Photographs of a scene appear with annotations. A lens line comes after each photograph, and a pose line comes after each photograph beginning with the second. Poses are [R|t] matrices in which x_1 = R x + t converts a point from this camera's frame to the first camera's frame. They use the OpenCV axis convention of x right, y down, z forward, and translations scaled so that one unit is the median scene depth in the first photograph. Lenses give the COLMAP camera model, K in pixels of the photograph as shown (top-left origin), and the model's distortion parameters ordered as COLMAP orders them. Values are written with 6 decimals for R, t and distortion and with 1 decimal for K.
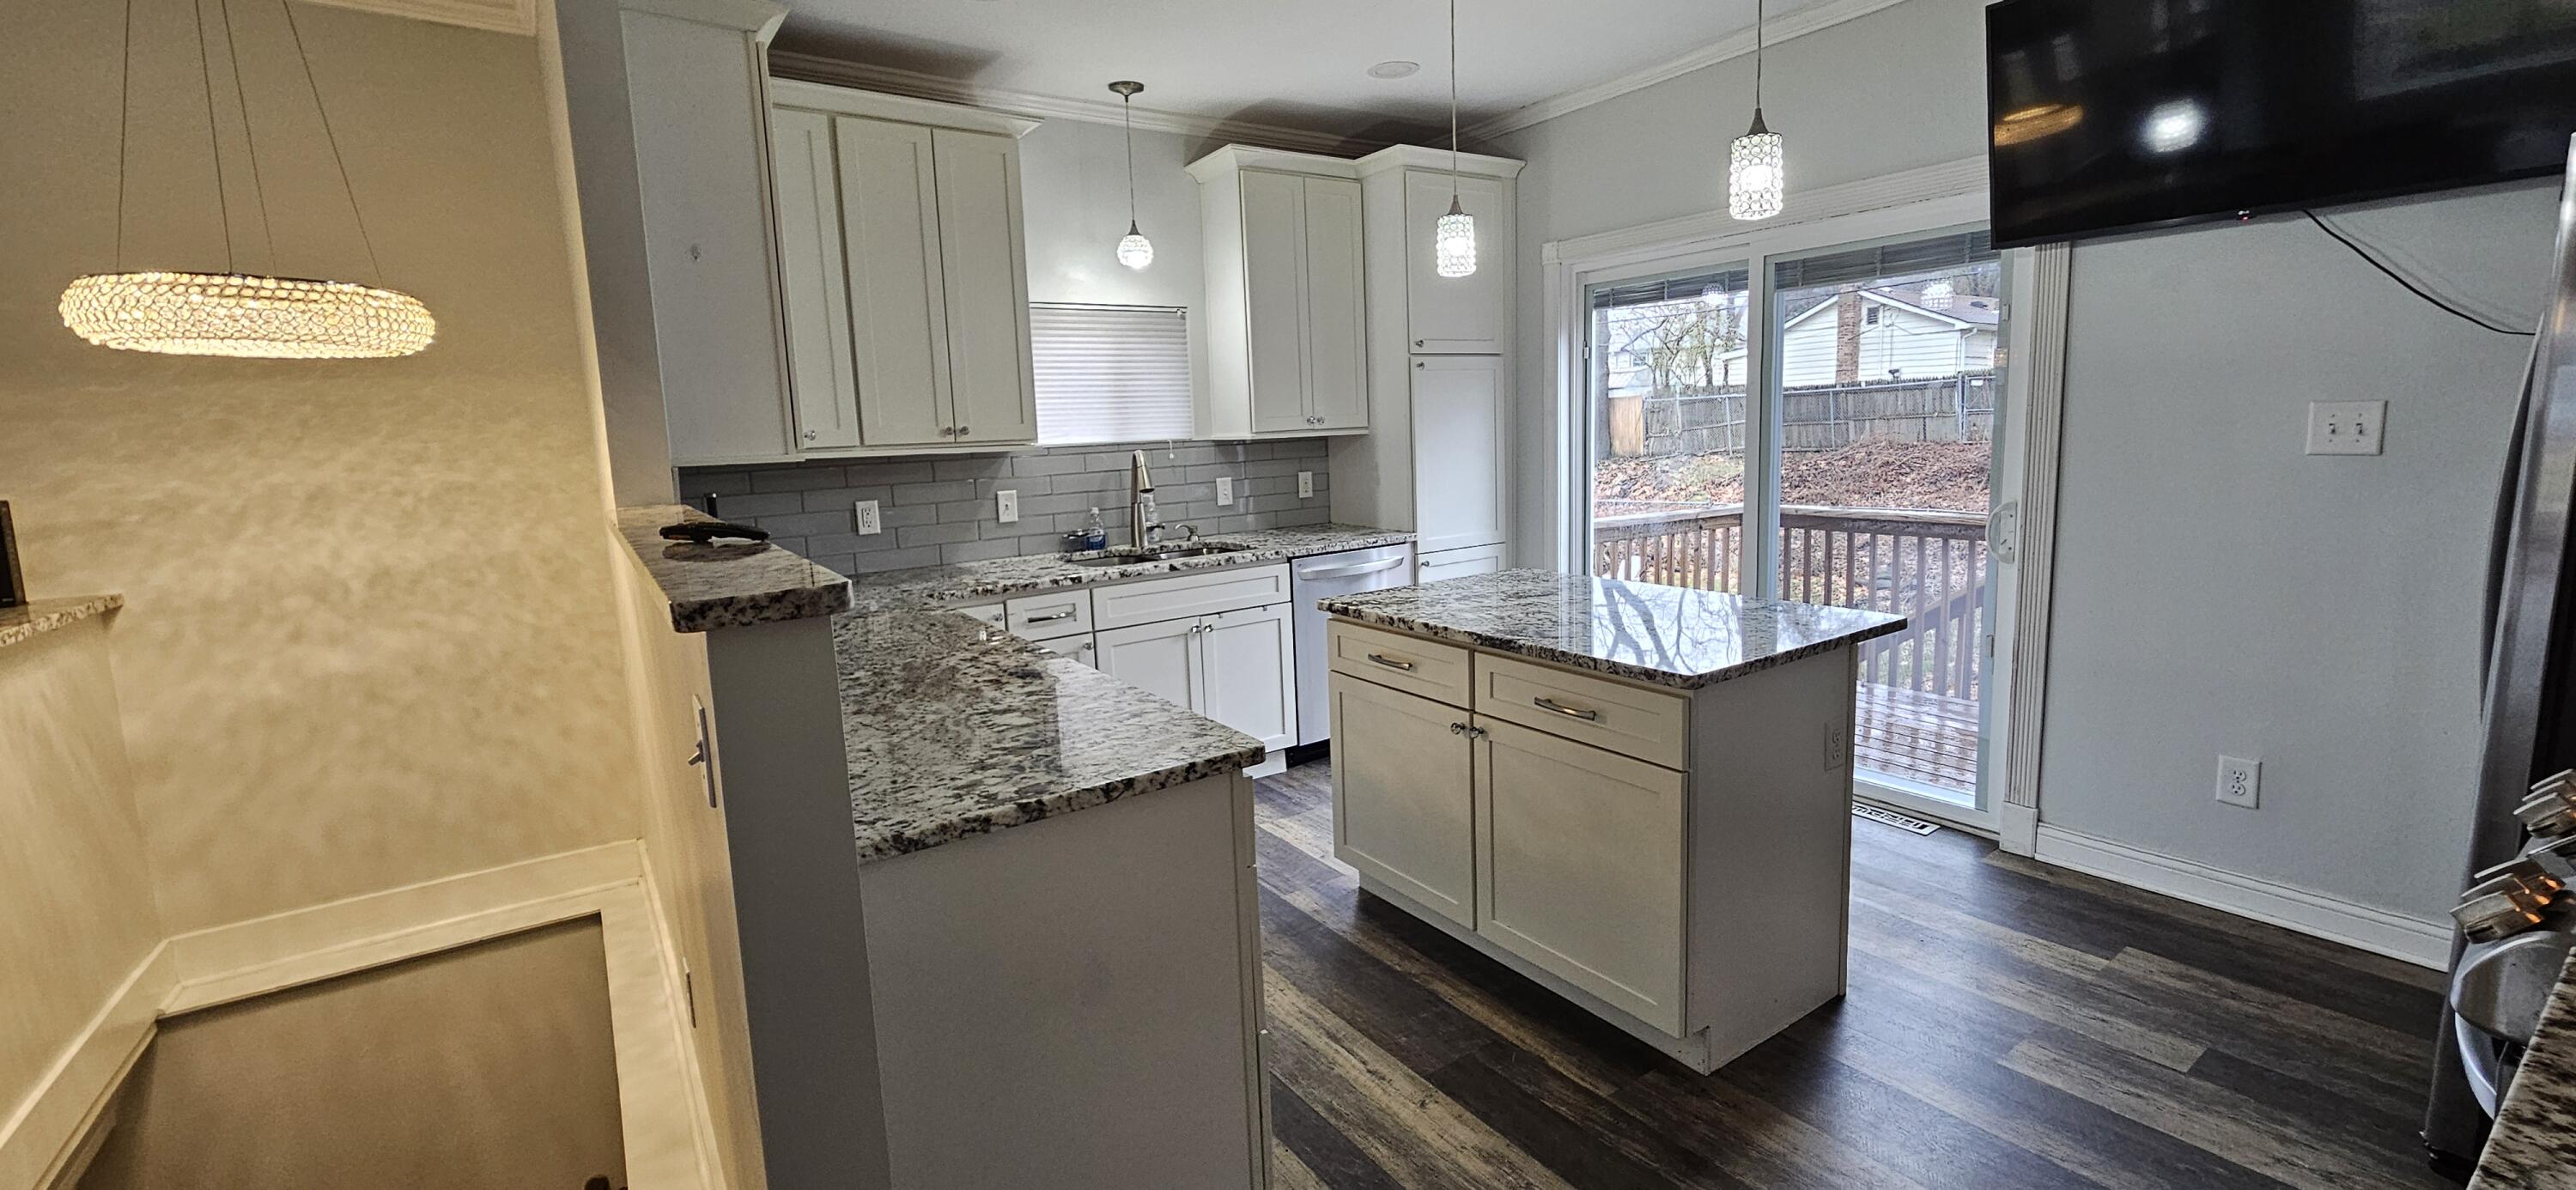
lens RADIAL K [[1064.5, 0, 1307.1], [0, 1064.5, 561.2], [0, 0, 1]] dist [-0.000325, -0.000123]
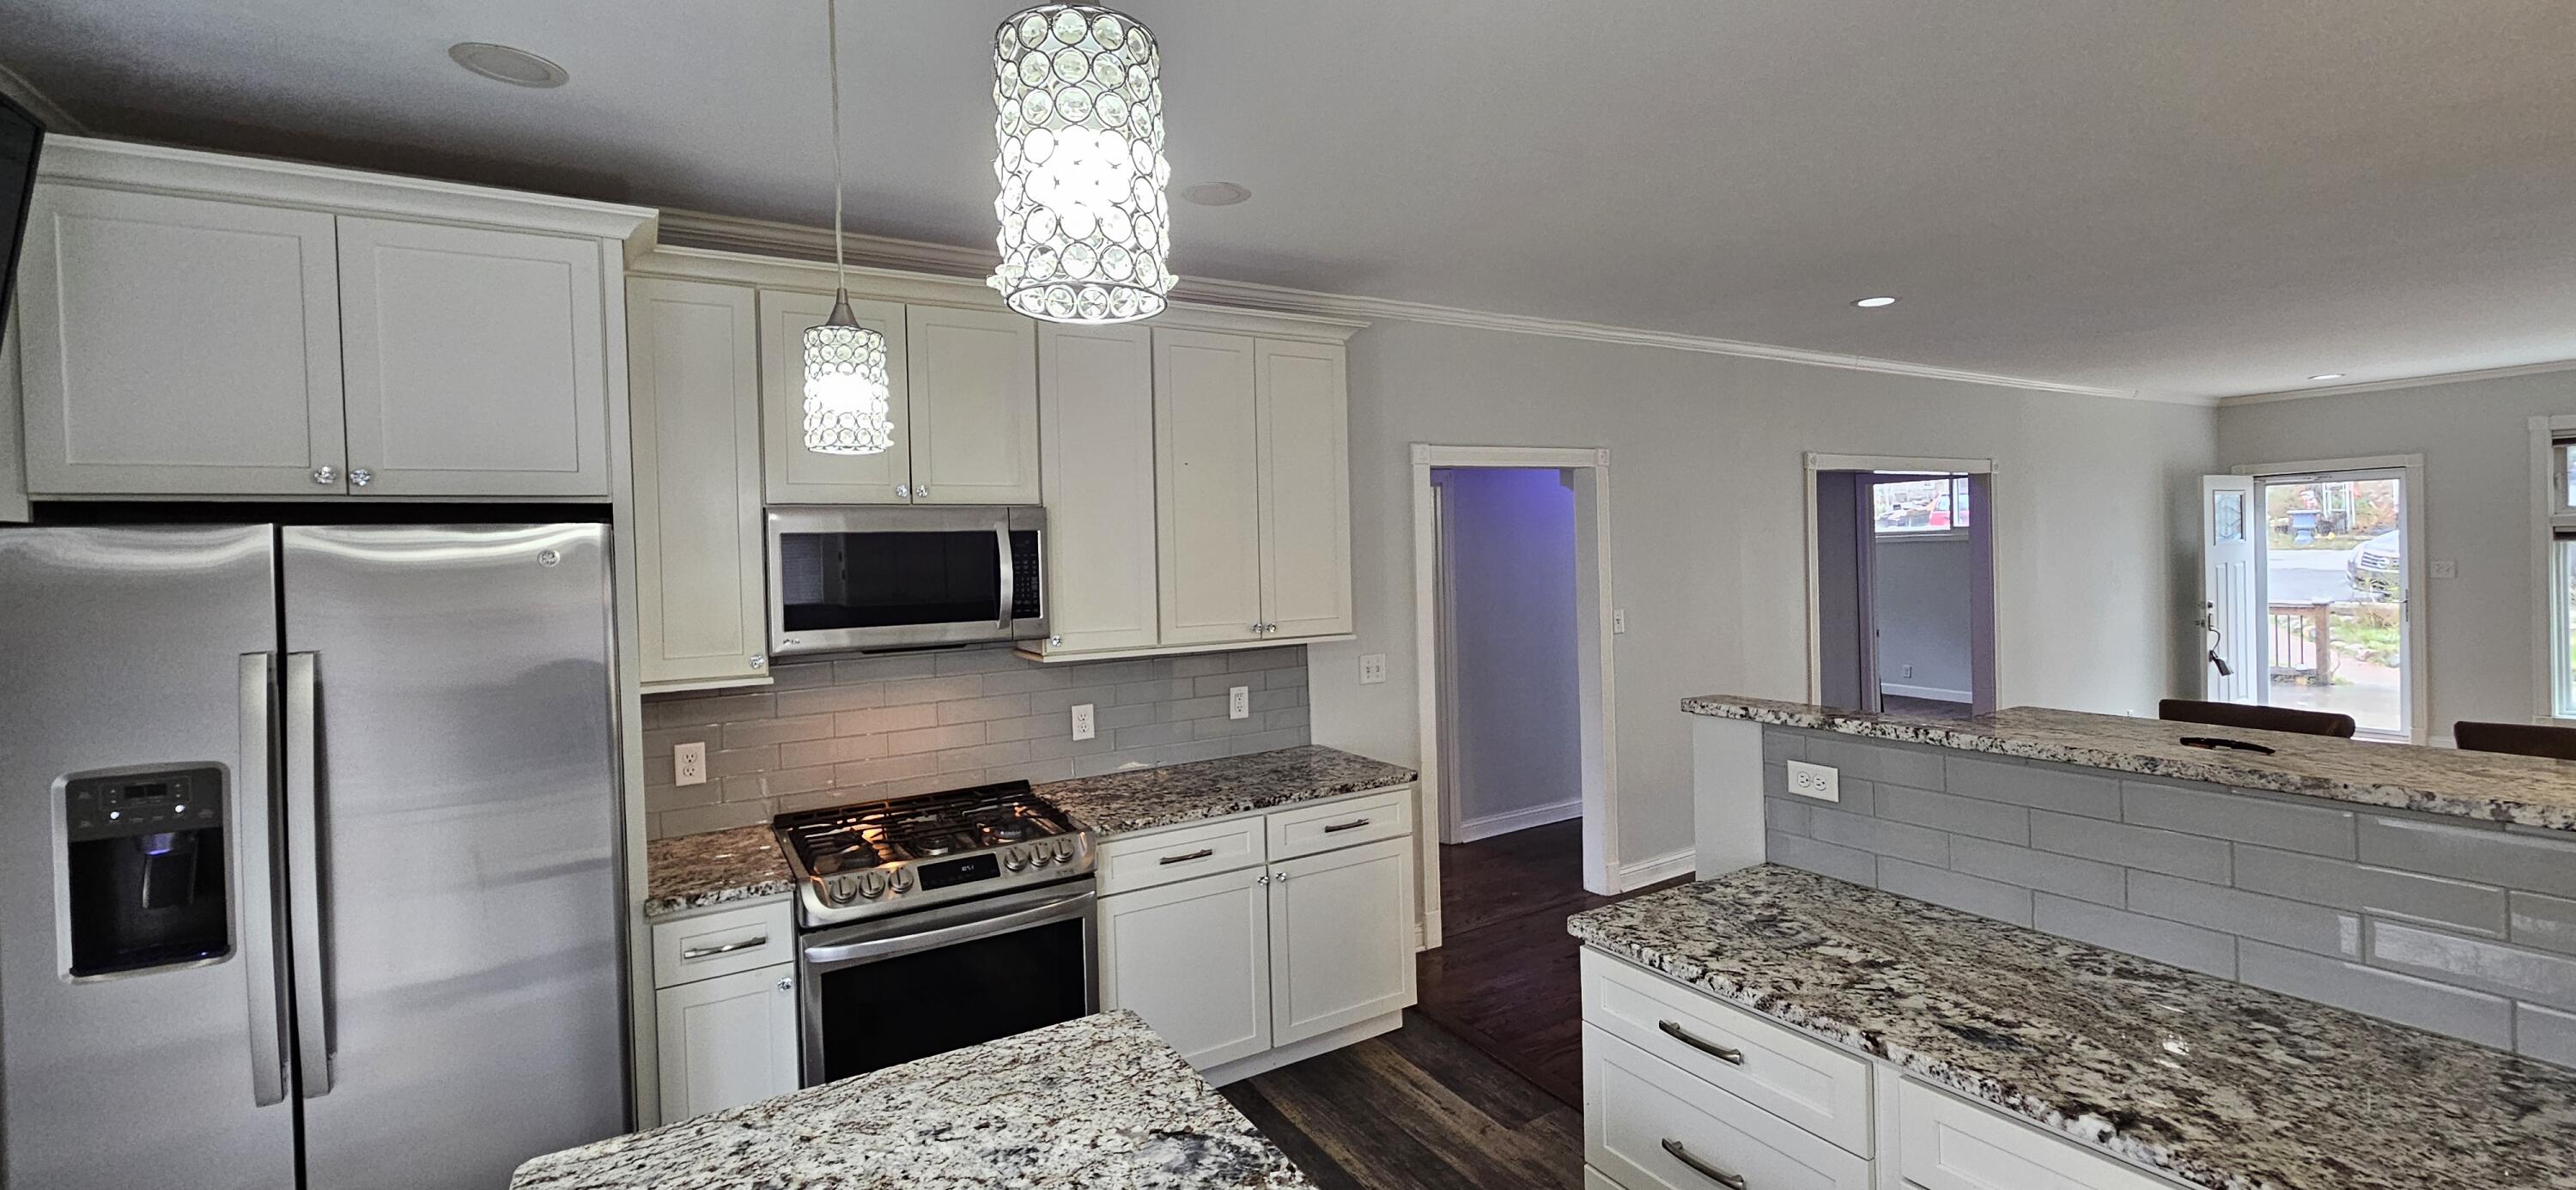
lens RADIAL K [[1059.3, 0, 1295.4], [0, 1059.3, 571.1], [0, 0, 1]] dist [0.002668, -0.000342]
pose [[-0.994697, 0.064575, 0.080053, 0.069936], [0.075626, 0.986719, 0.143758, -0.199797], [-0.069707, 0.149049, -0.986370, 0.990076]]
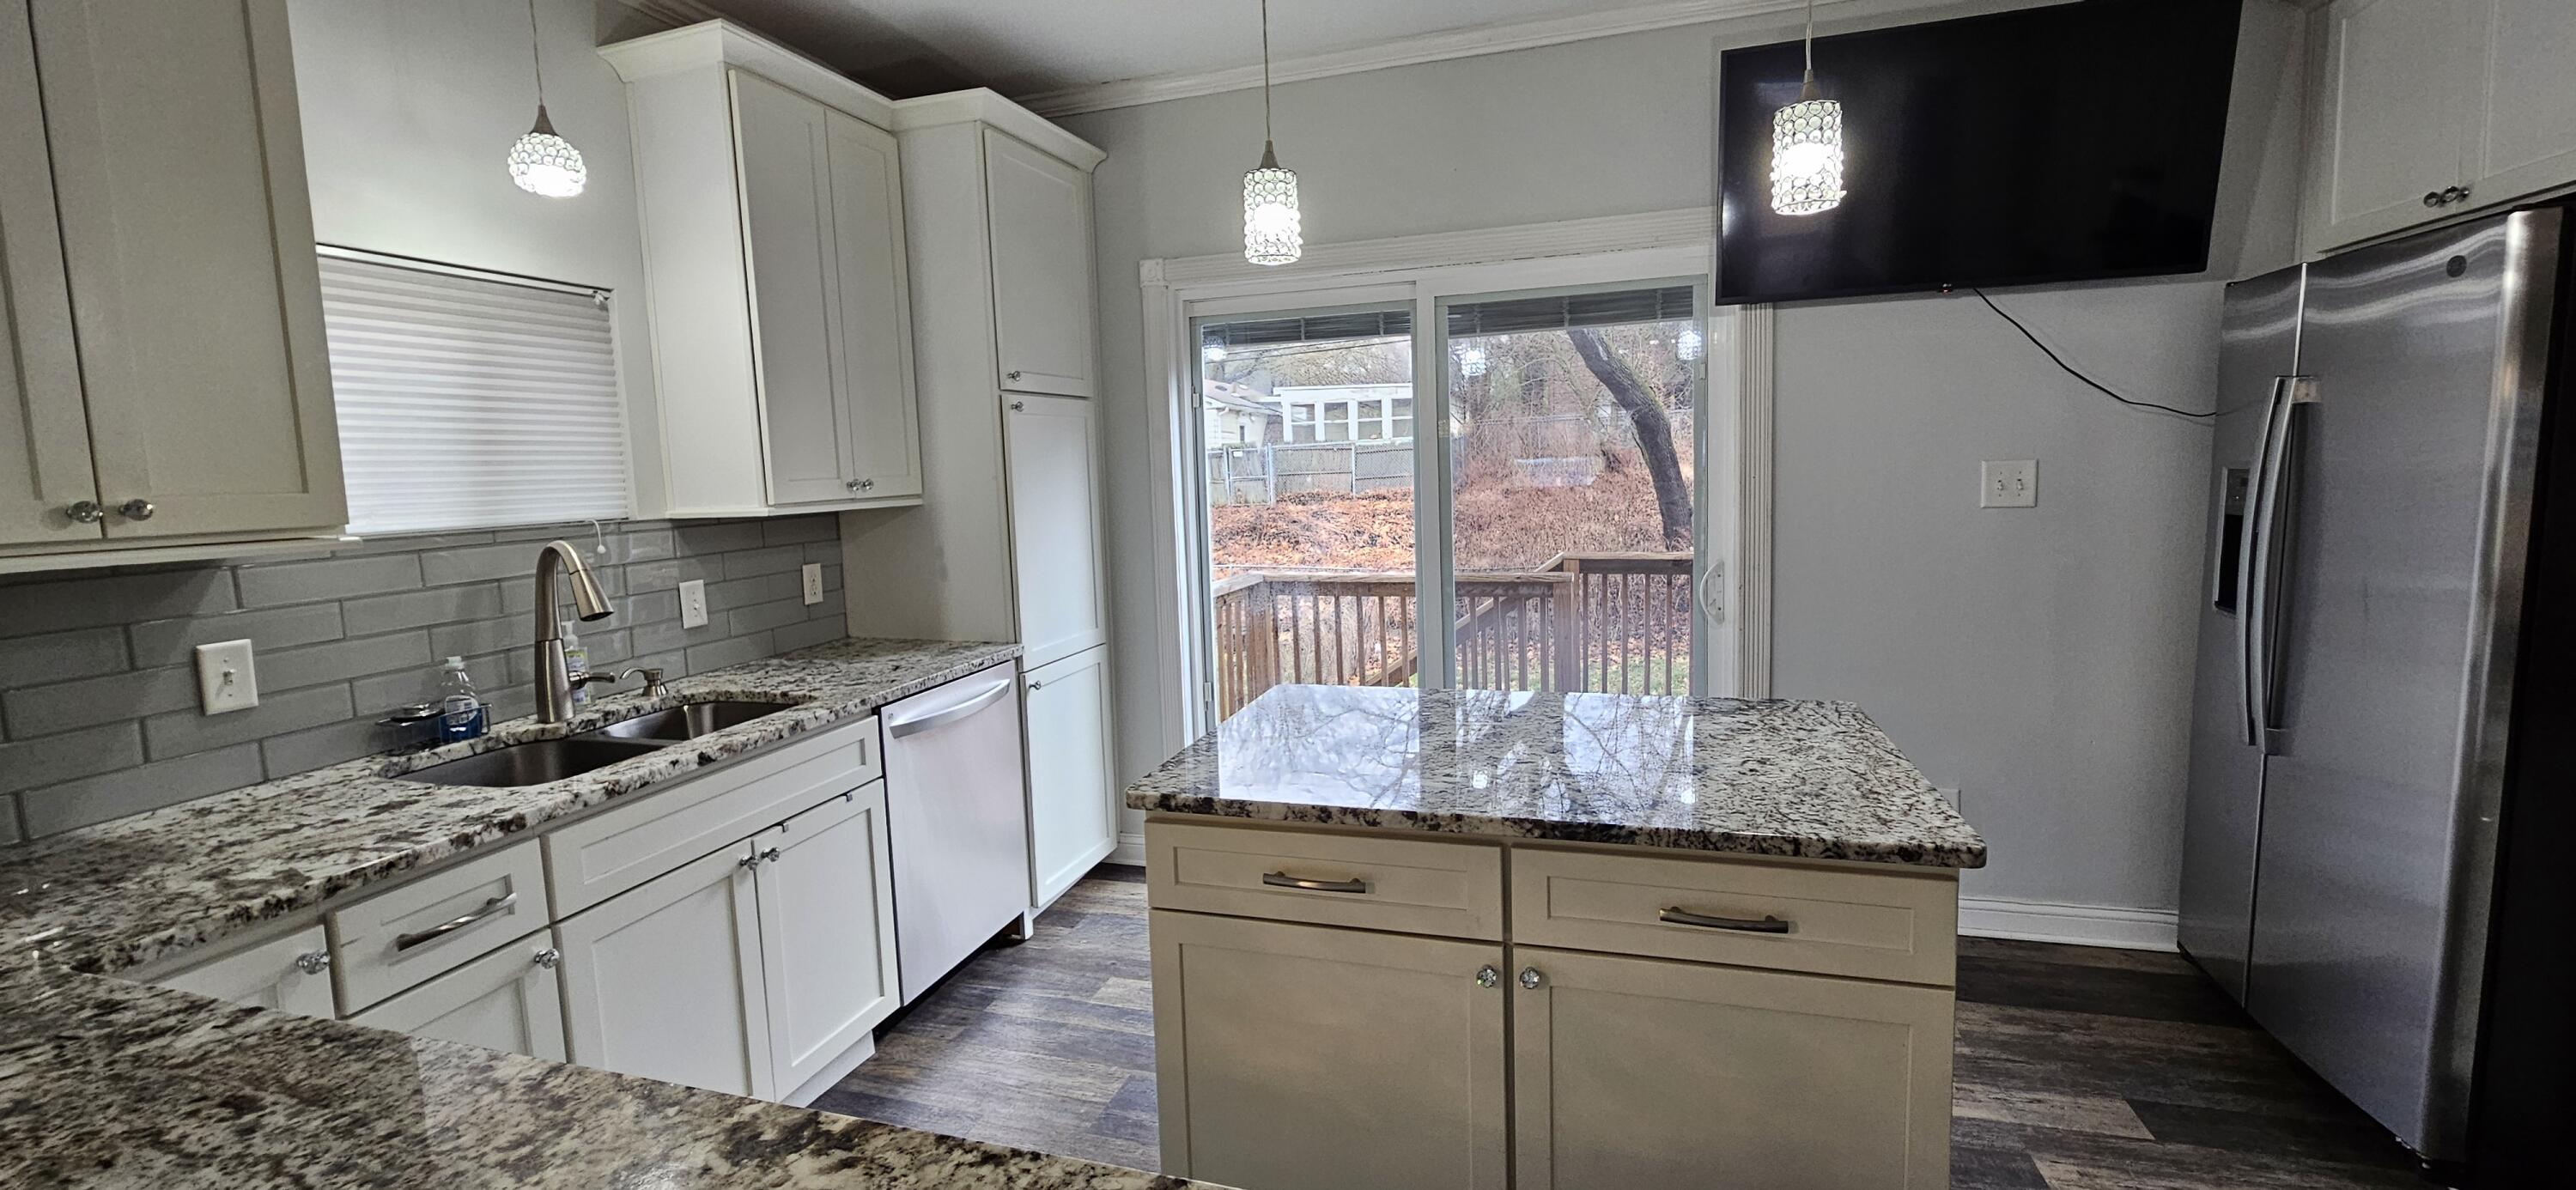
lens RADIAL K [[1054.4, 0, 1294.5], [0, 1054.4, 569.0], [0, 0, 1]] dist [0.001572, 0.000226]
pose [[0.788386, -0.052899, 0.612902, -0.213002], [0.087345, 0.995828, -0.026403, -0.049067], [-0.608949, 0.074350, 0.789717, 0.399867]]
